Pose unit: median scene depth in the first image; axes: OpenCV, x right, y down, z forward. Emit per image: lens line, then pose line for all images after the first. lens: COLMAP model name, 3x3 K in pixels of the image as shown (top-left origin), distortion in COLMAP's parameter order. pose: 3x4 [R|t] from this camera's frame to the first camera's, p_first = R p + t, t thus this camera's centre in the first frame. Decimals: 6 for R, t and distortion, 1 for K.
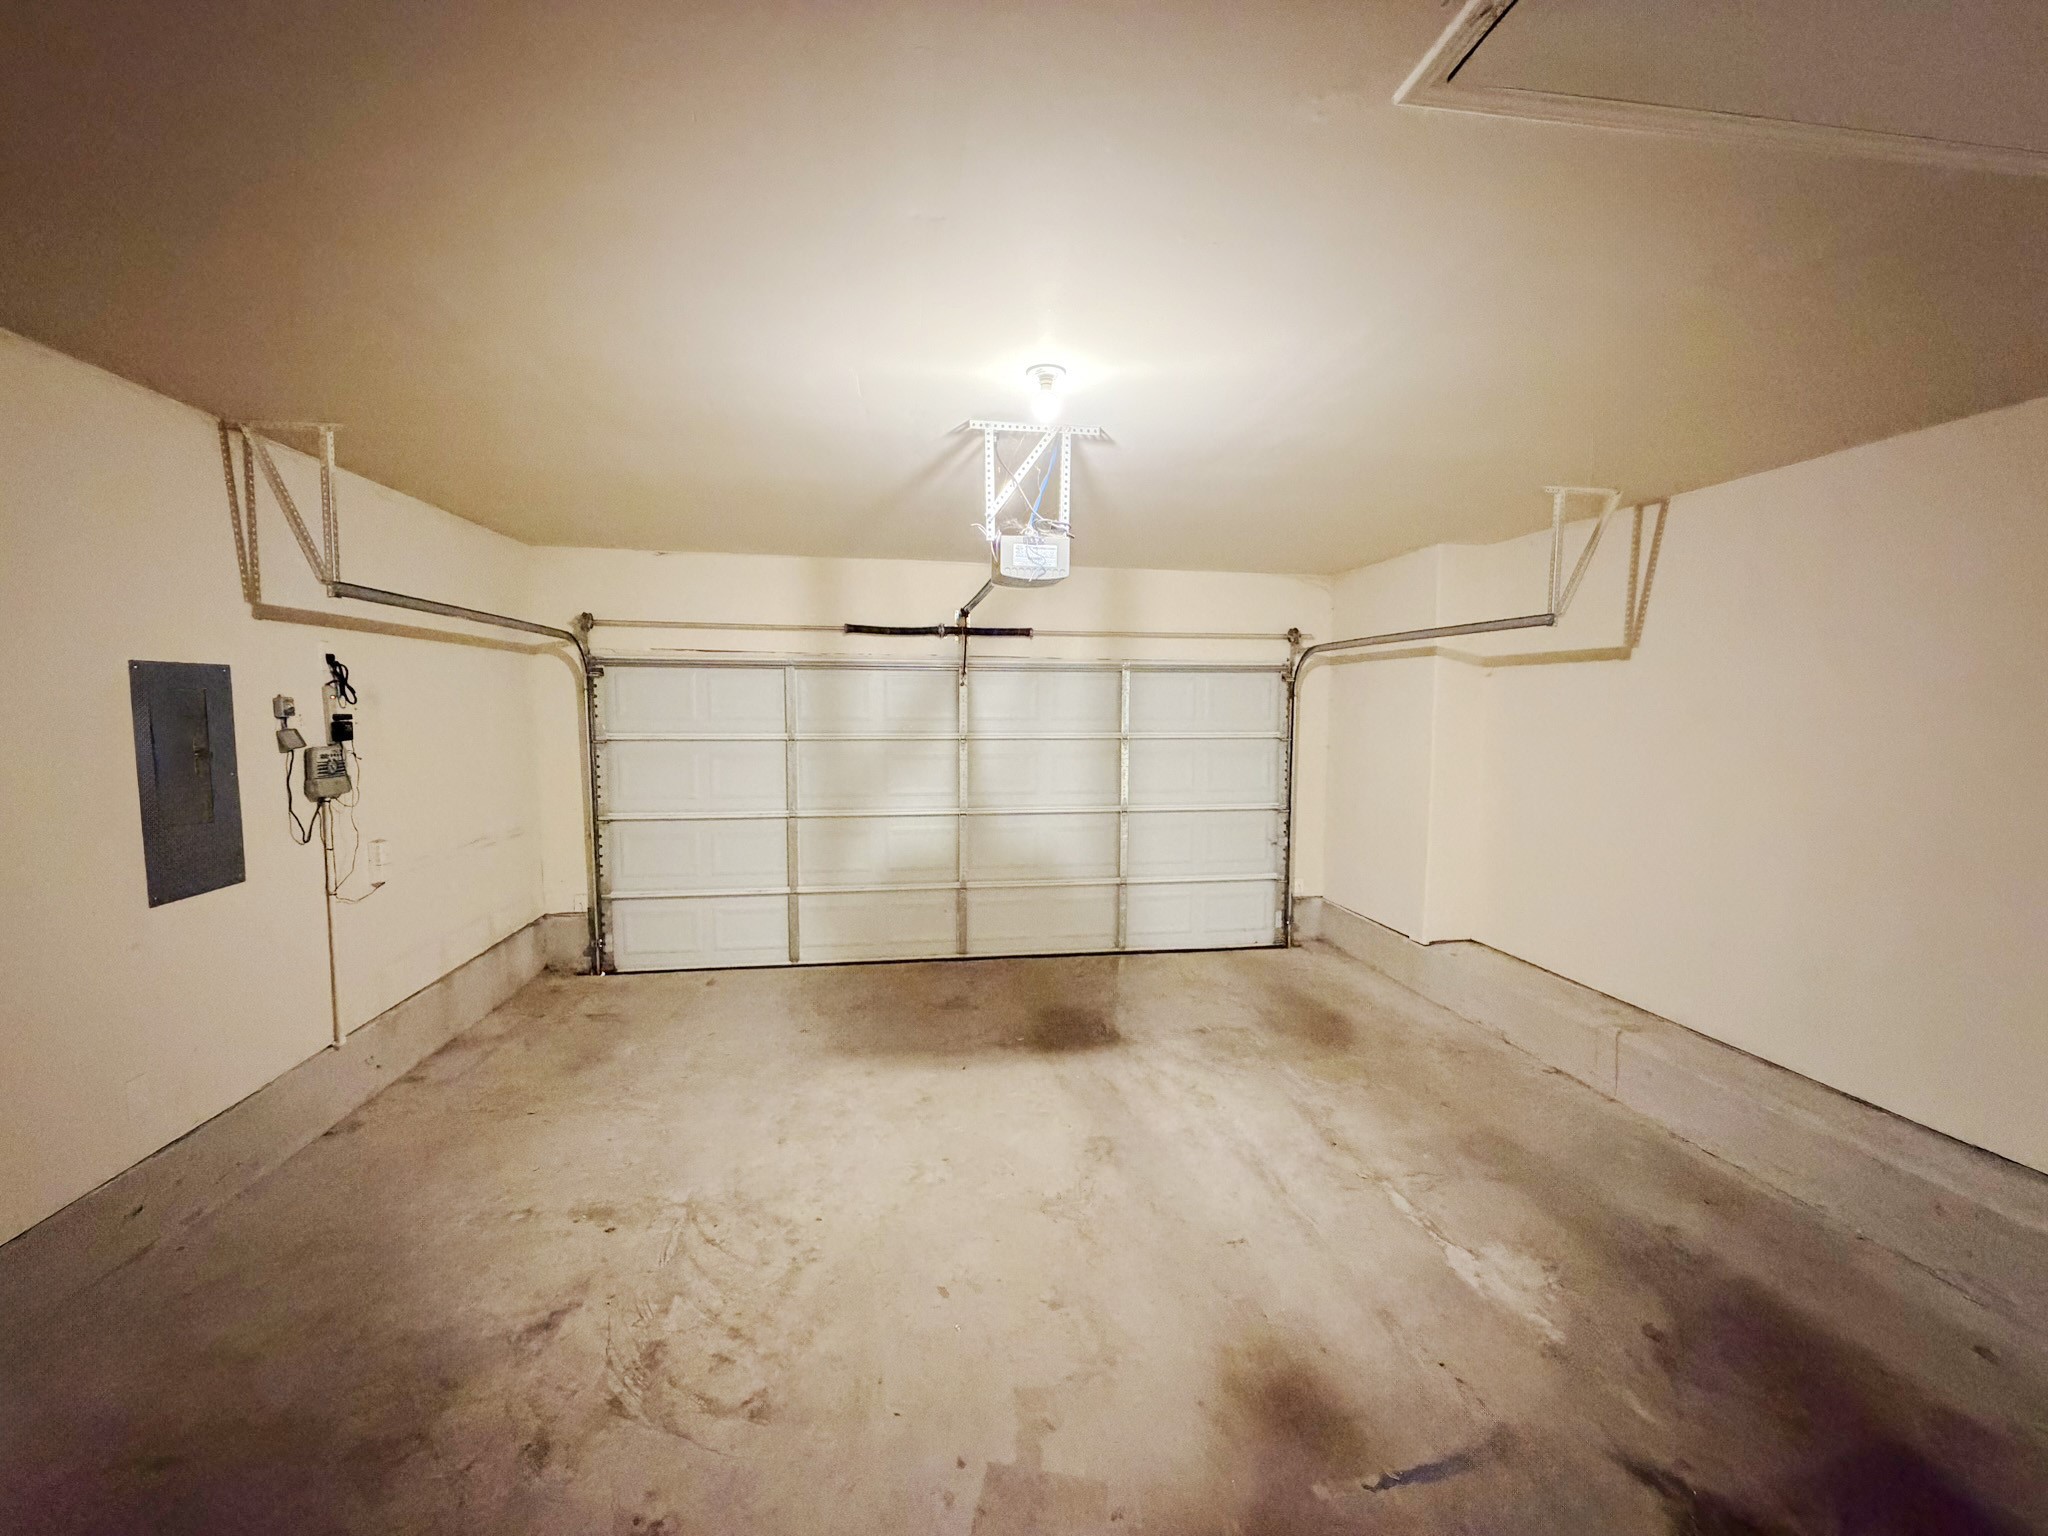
lens RADIAL K [[816.3, 0, 1022.0], [0, 816.3, 768.0], [0, 0, 1]] dist [0.001403, -0.000480]
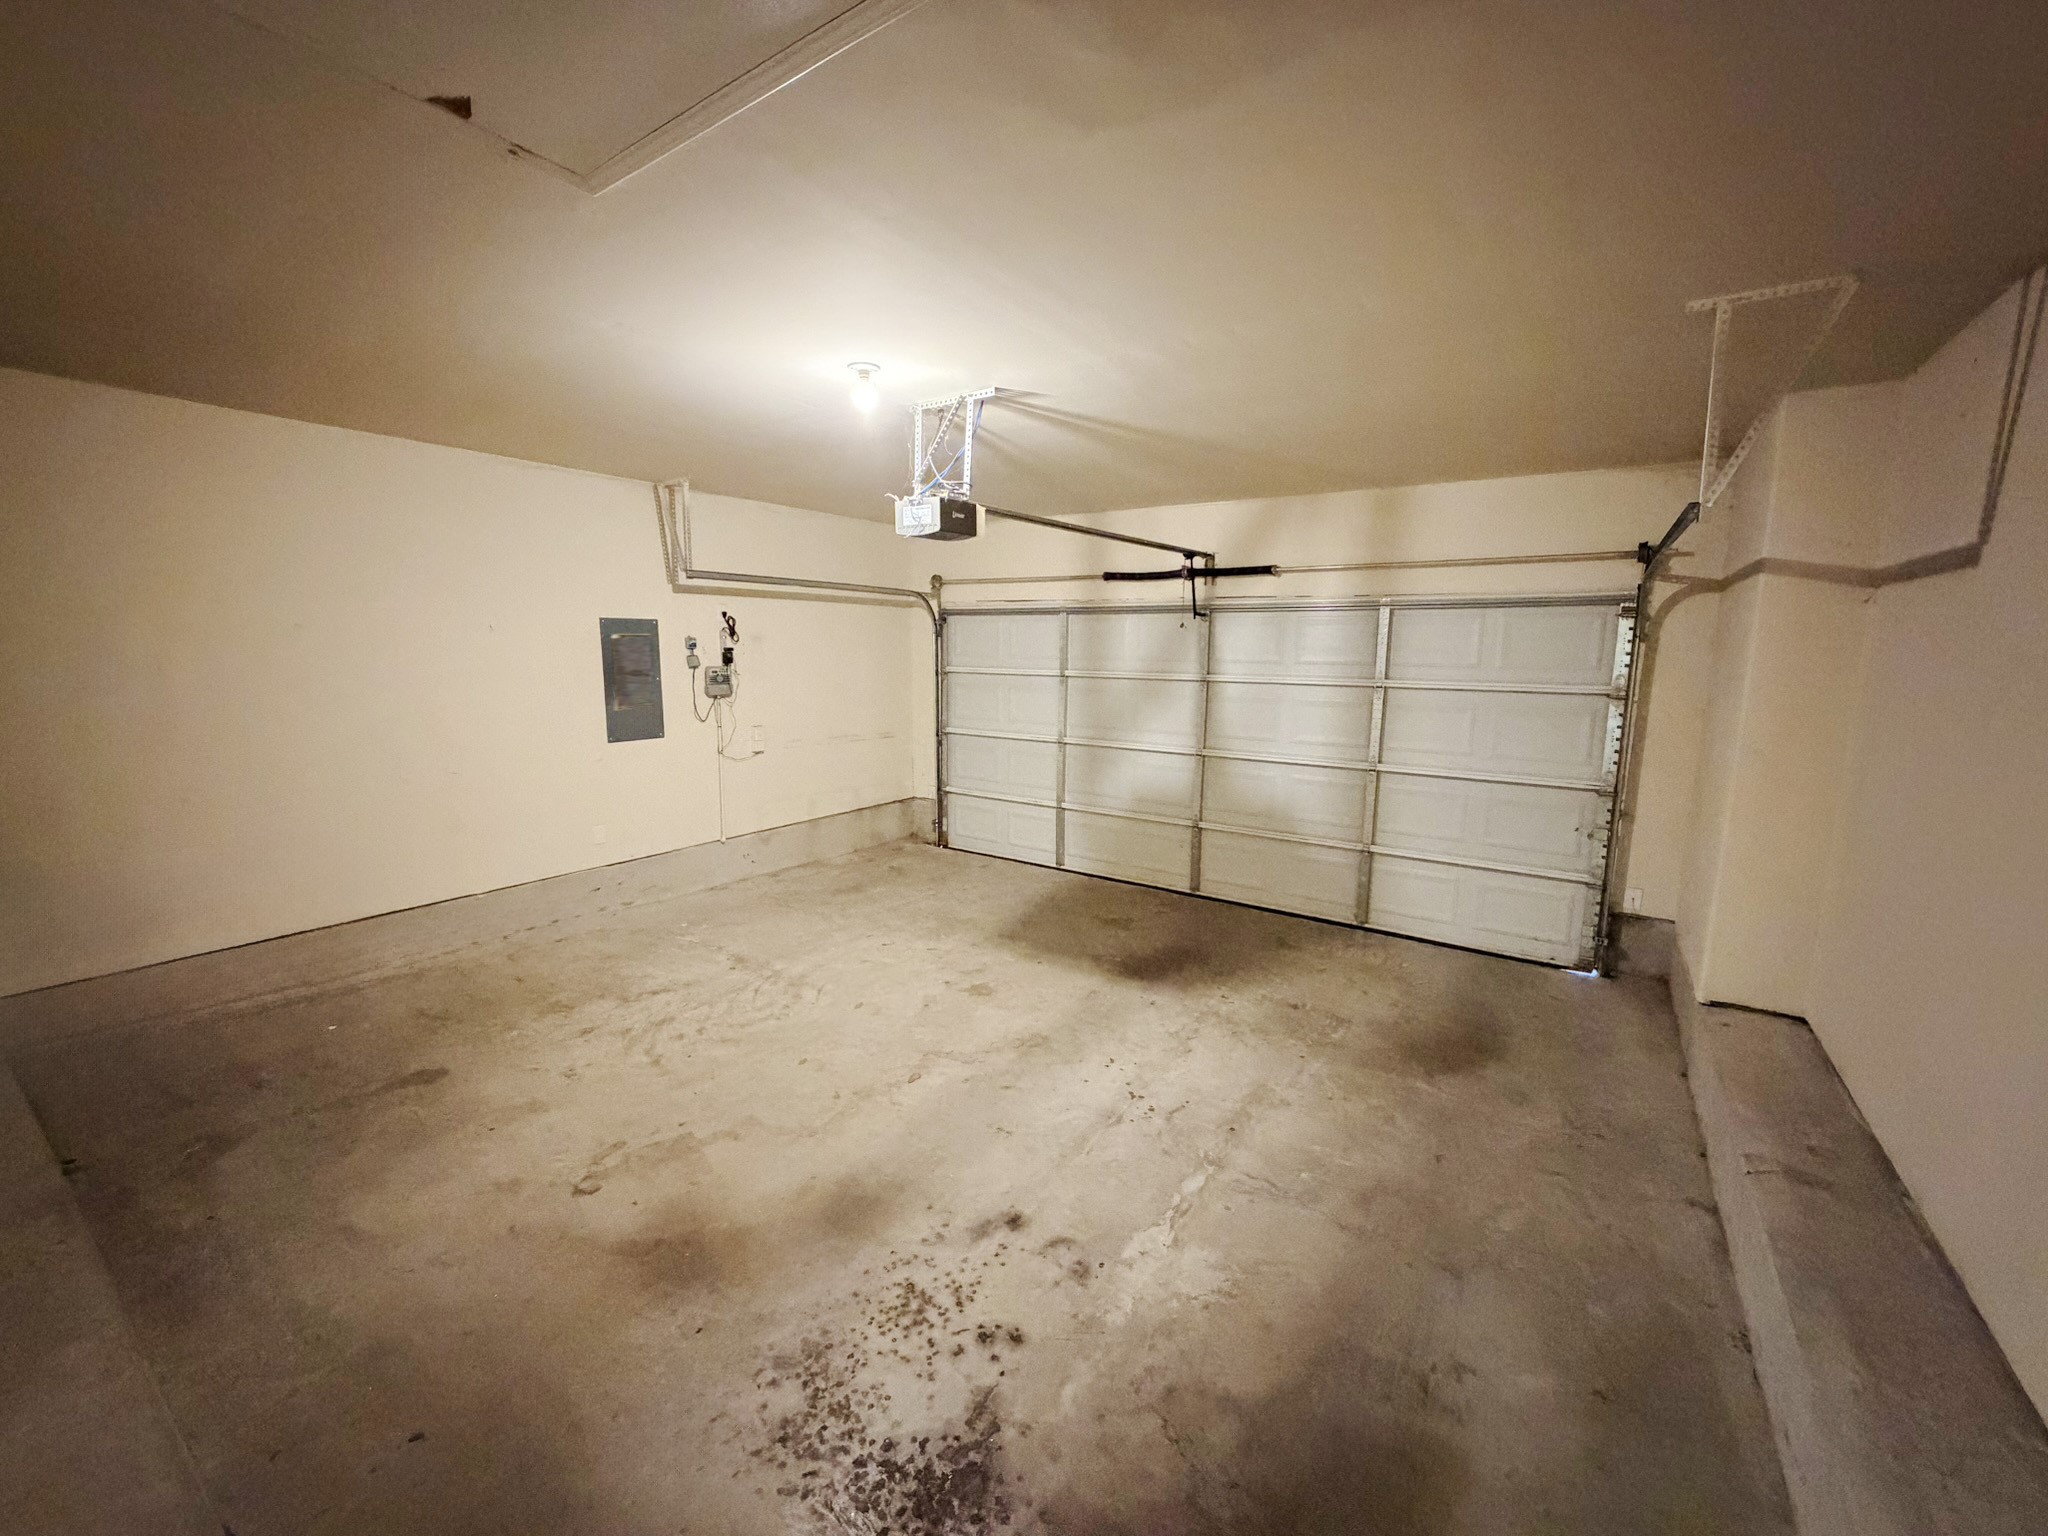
lens RADIAL K [[816.3, 0, 1021.6], [0, 816.3, 770.8], [0, 0, 1]] dist [0.001403, -0.000480]
pose [[0.728924, 0.108062, -0.676012, 0.492628], [-0.062462, 0.993843, 0.091517, -0.003585], [0.681739, -0.024484, 0.731186, 0.110950]]
